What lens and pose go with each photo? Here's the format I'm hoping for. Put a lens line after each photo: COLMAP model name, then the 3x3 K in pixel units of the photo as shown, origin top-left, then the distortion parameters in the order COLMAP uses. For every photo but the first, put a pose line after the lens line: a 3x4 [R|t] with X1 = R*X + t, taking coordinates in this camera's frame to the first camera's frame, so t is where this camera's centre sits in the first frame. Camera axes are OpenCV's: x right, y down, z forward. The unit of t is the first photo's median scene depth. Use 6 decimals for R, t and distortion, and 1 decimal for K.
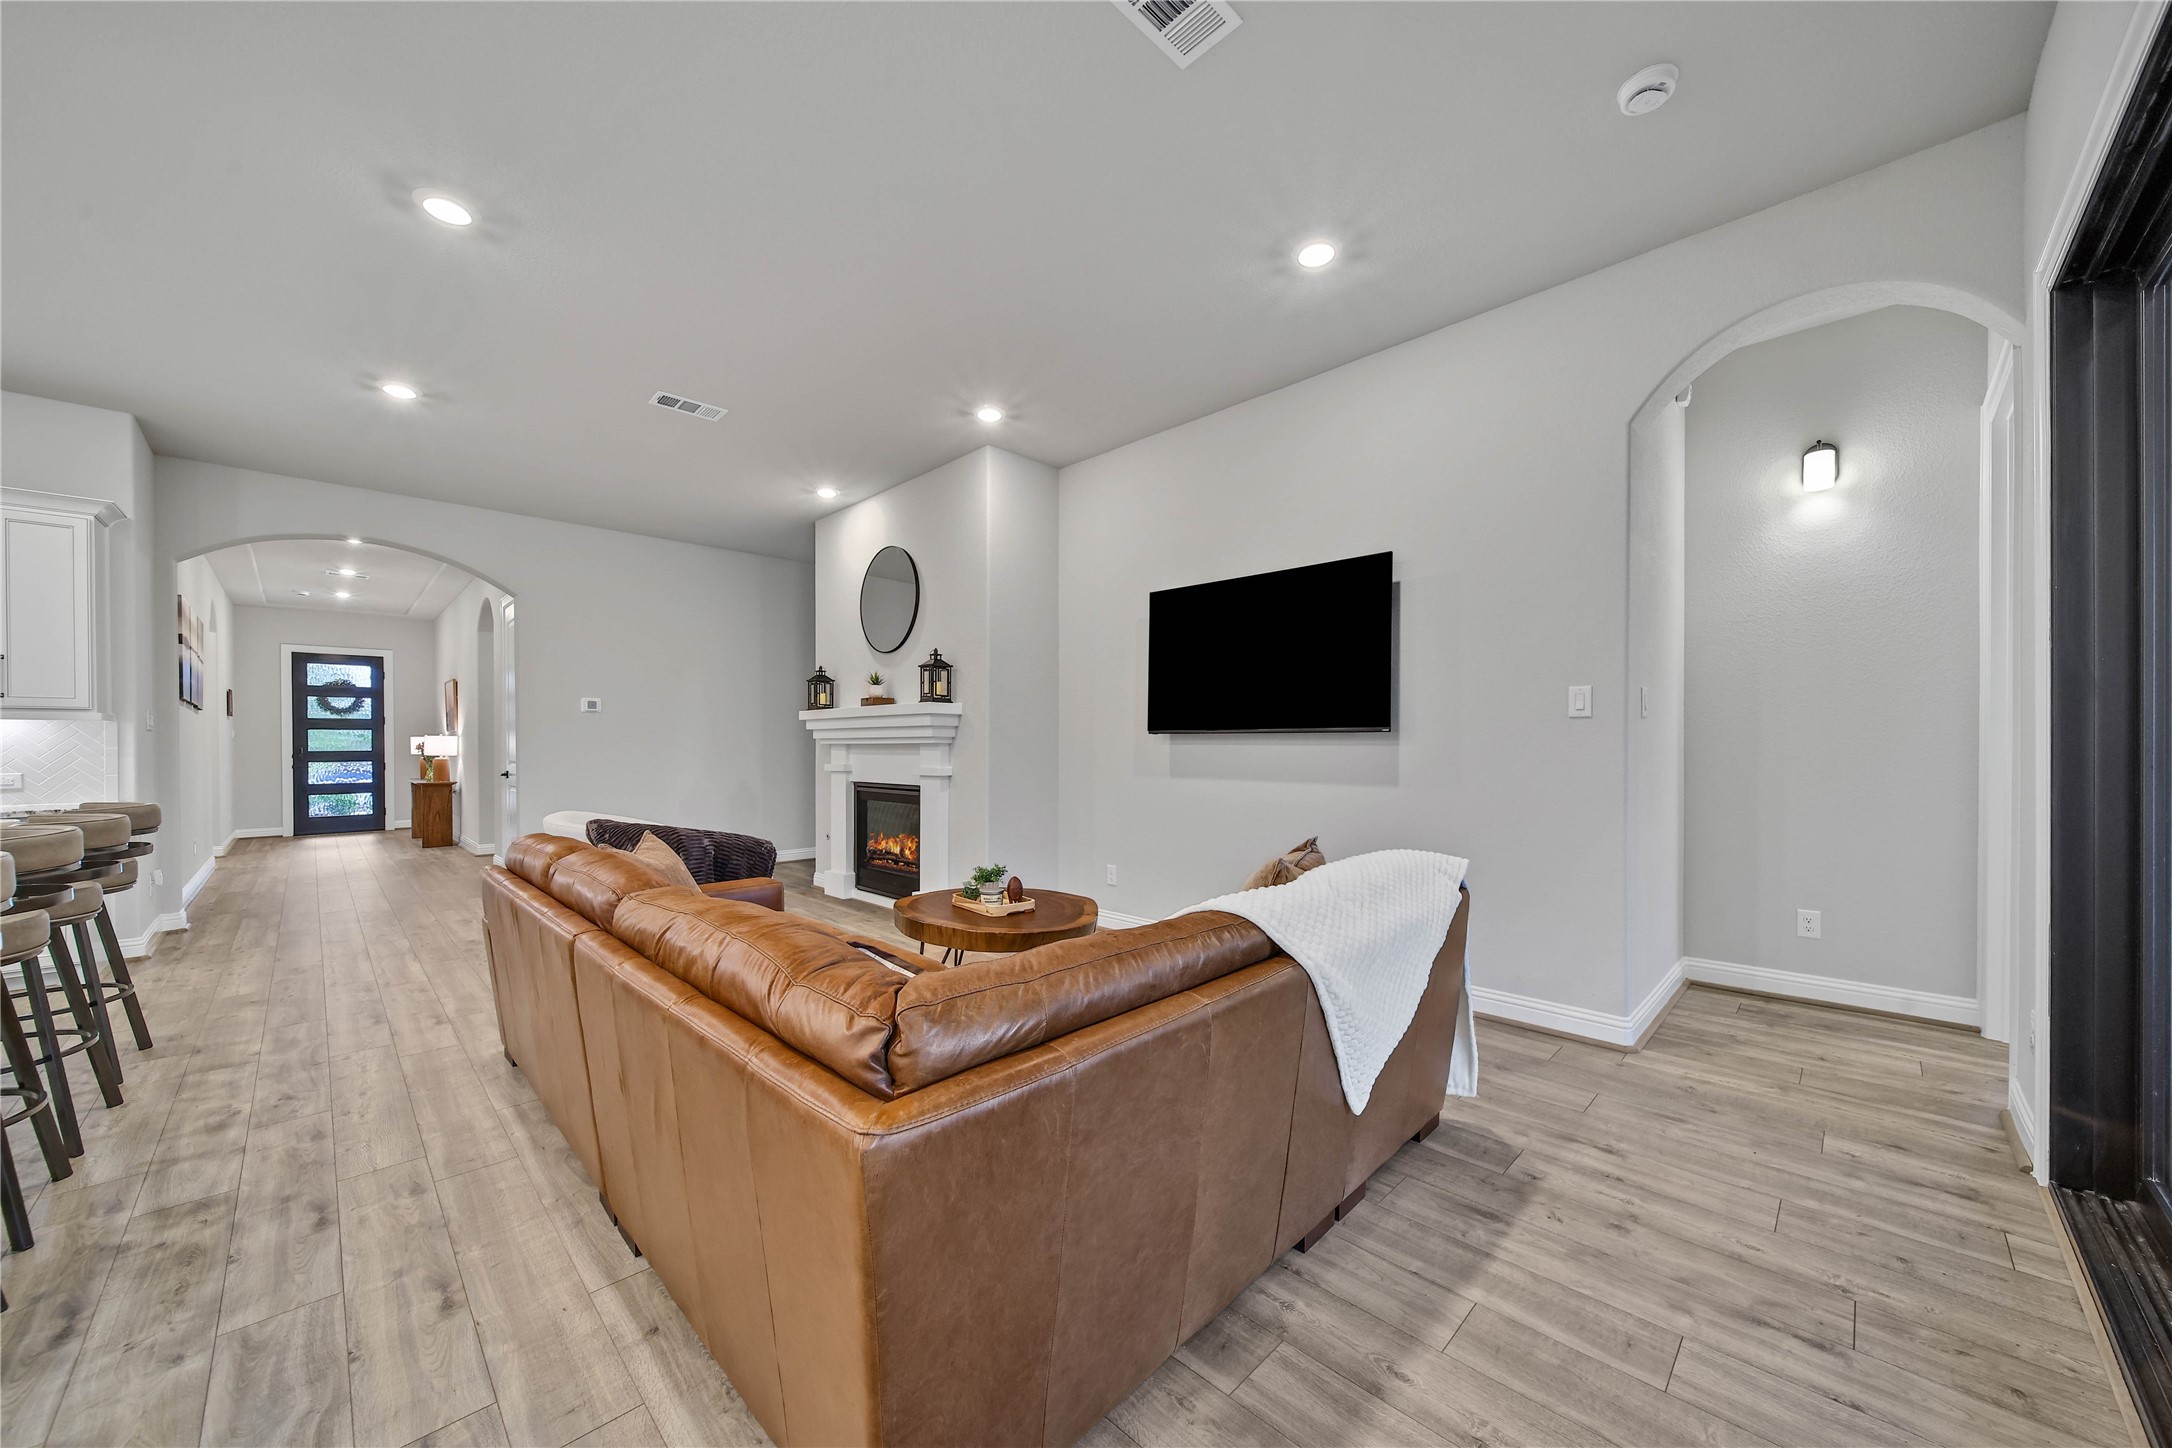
lens RADIAL K [[777.2, 0, 1094.4], [0, 777.2, 742.7], [0, 0, 1]] dist [-0.000057, -0.001455]
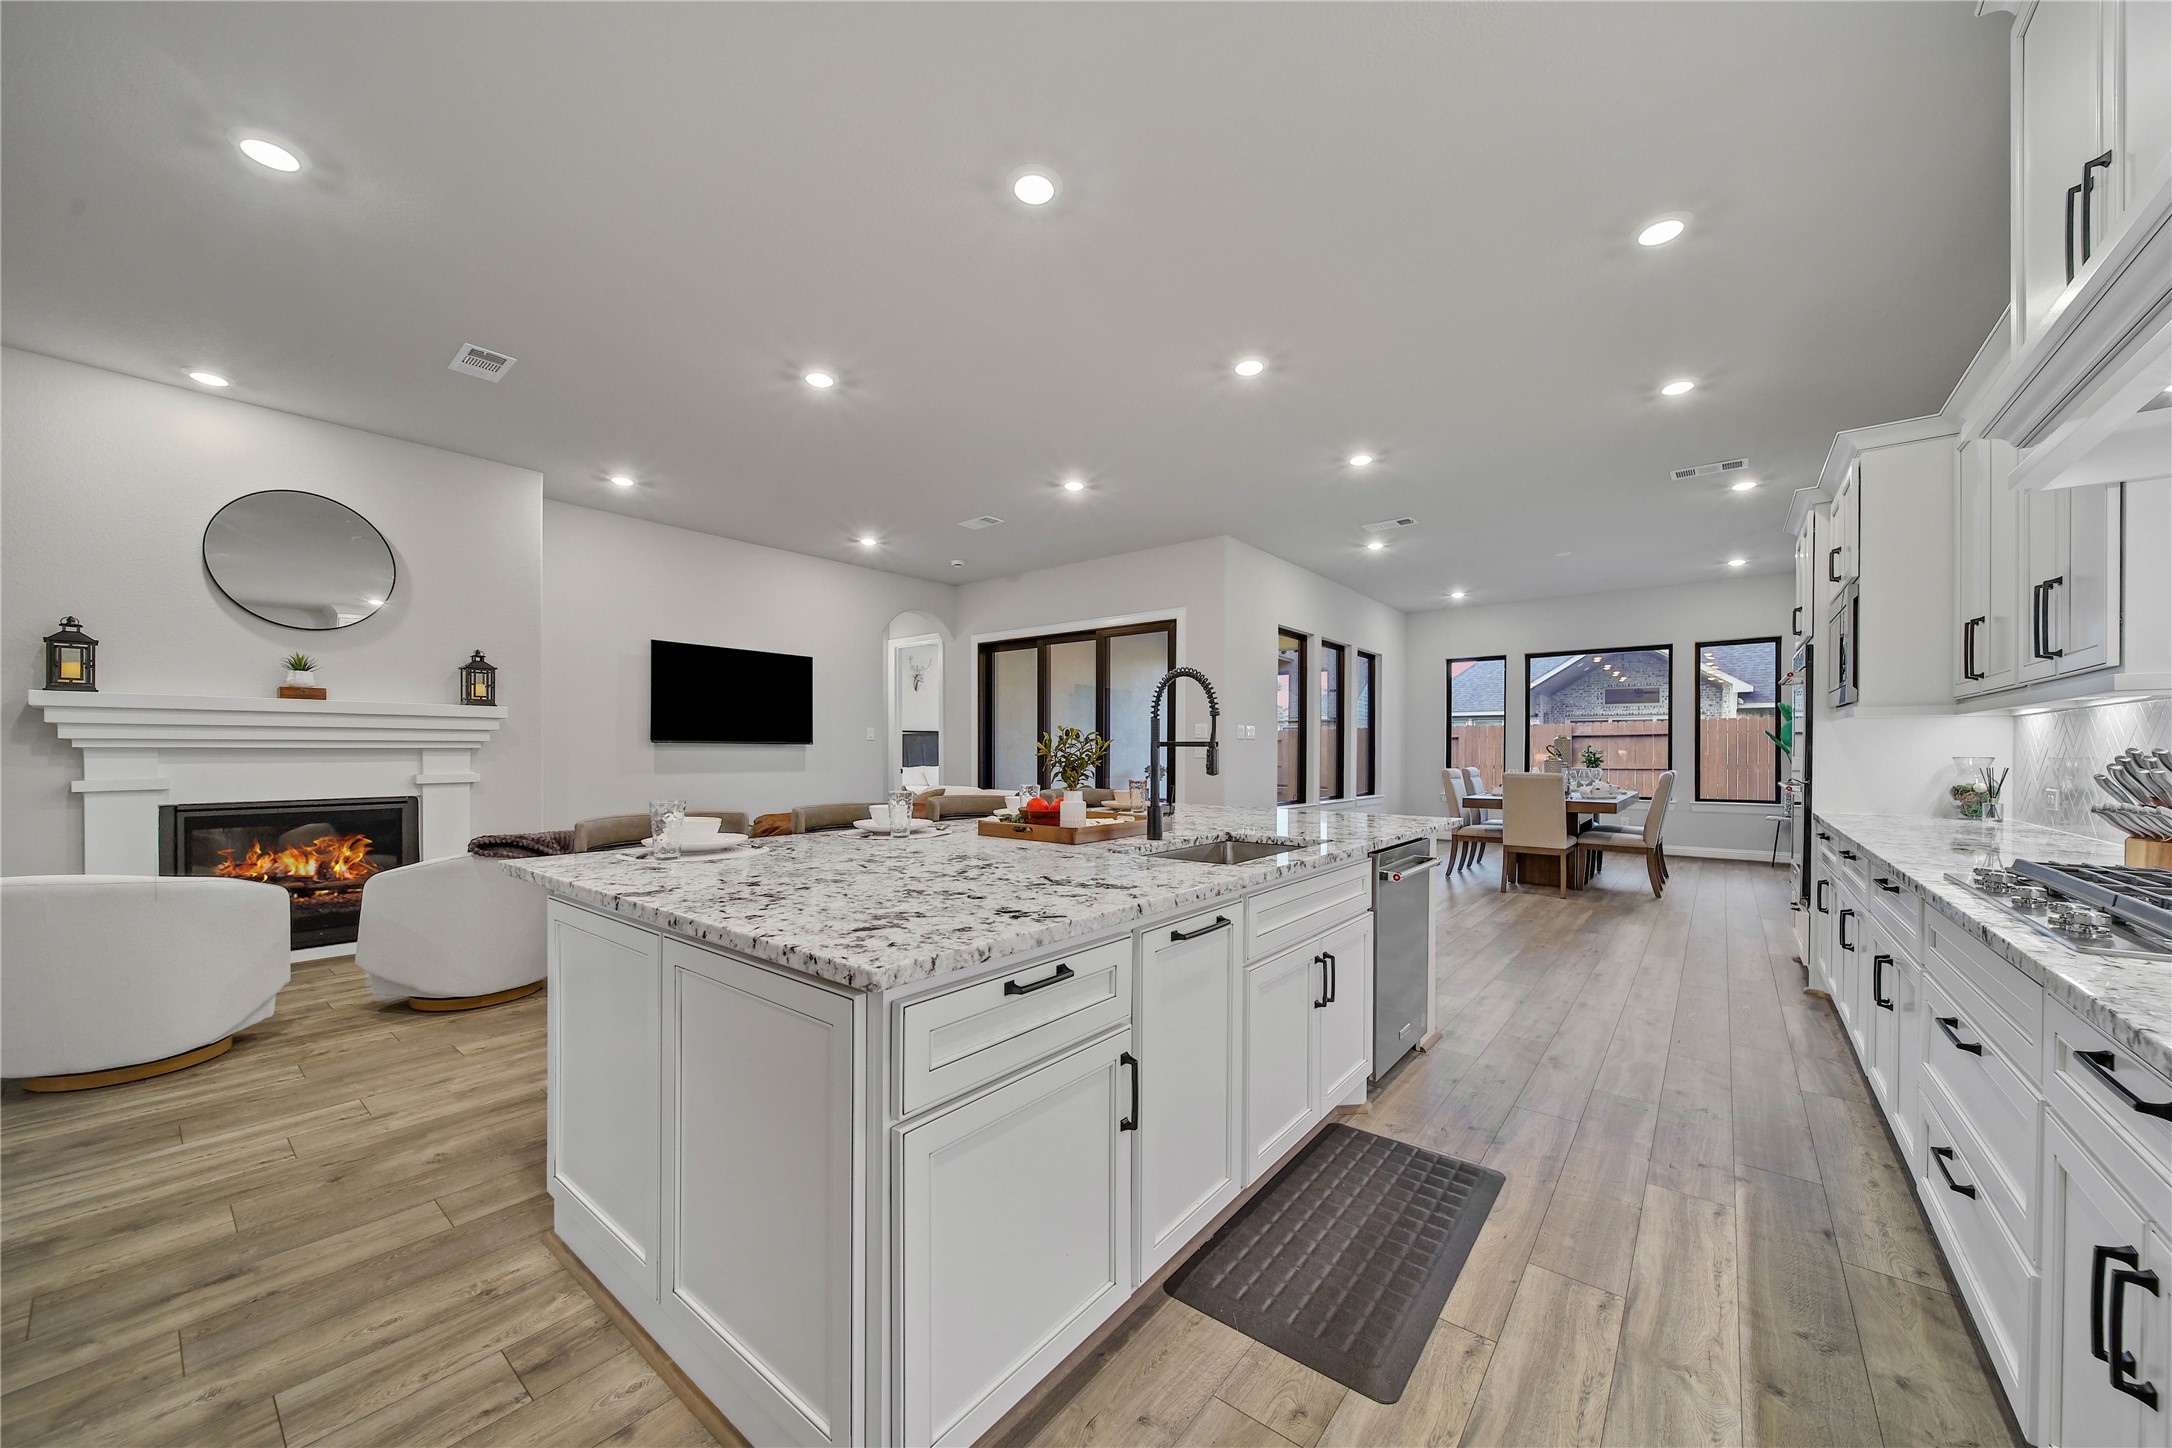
lens RADIAL K [[777.2, 0, 1079.2], [0, 777.2, 773.8], [0, 0, 1]] dist [-0.000057, -0.001455]
pose [[-0.099226, -0.025967, 0.994726, -1.368358], [0.000588, 0.999658, 0.026155, 0.008712], [-0.995065, 0.003180, -0.099177, 0.396473]]
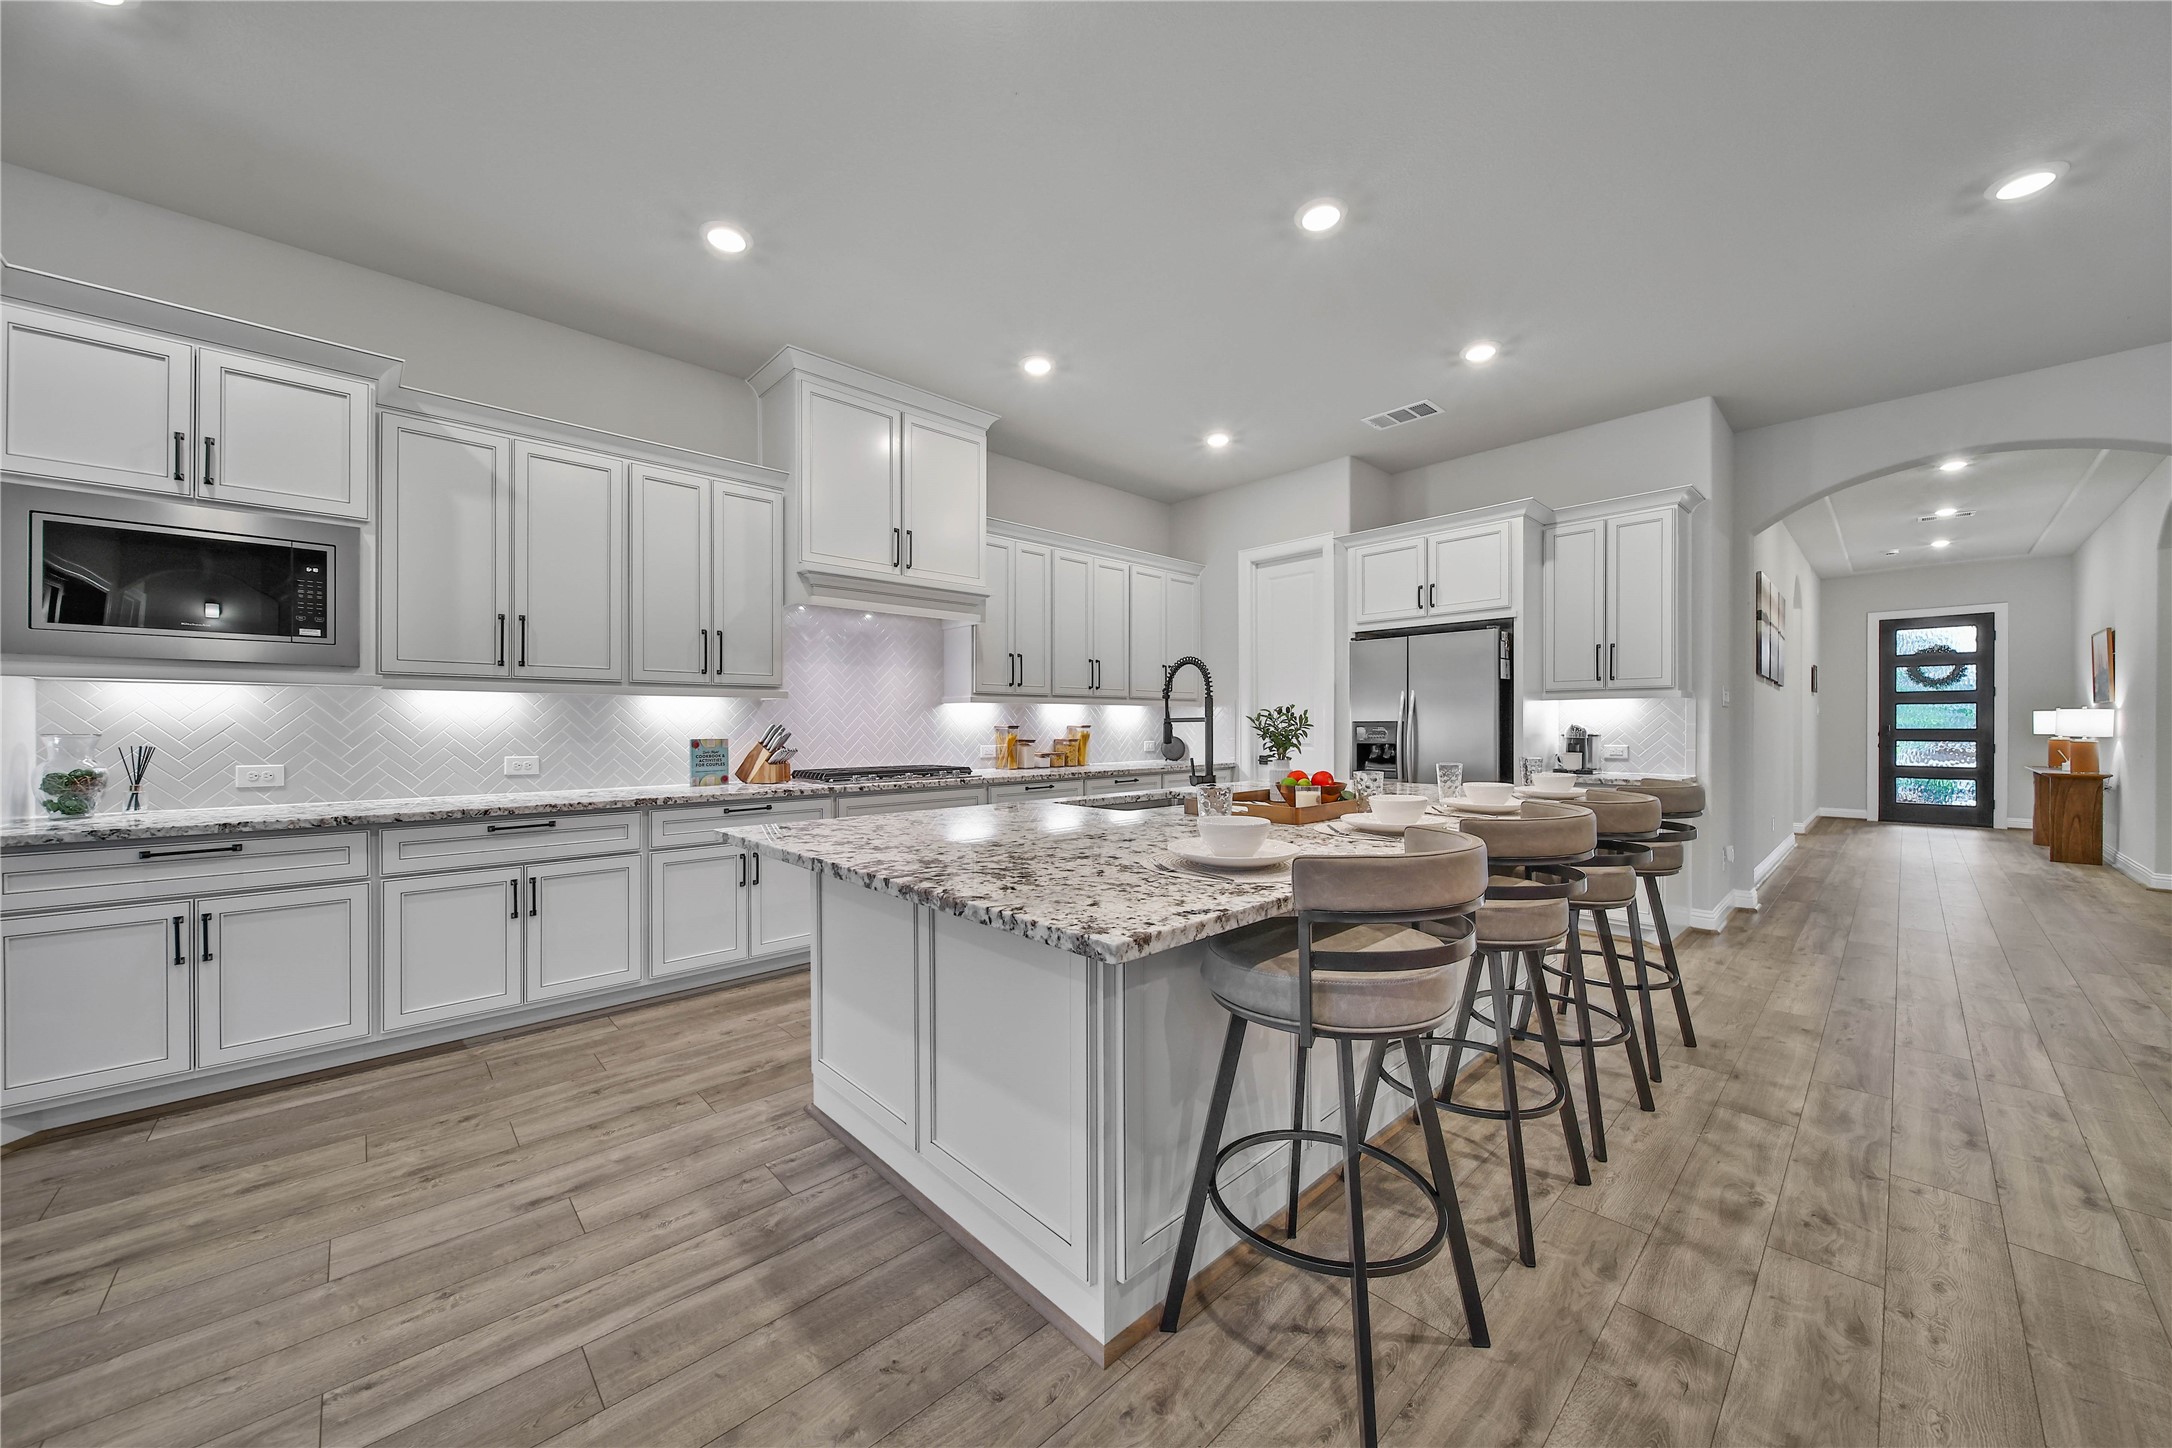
lens RADIAL K [[777.2, 0, 1067.7], [0, 777.2, 725.8], [0, 0, 1]] dist [-0.000057, -0.001455]
pose [[-0.045220, 0.007842, -0.998946, -0.178469], [-0.000165, 0.999969, 0.007857, 0.002279], [0.998977, 0.000520, -0.045218, 0.199120]]
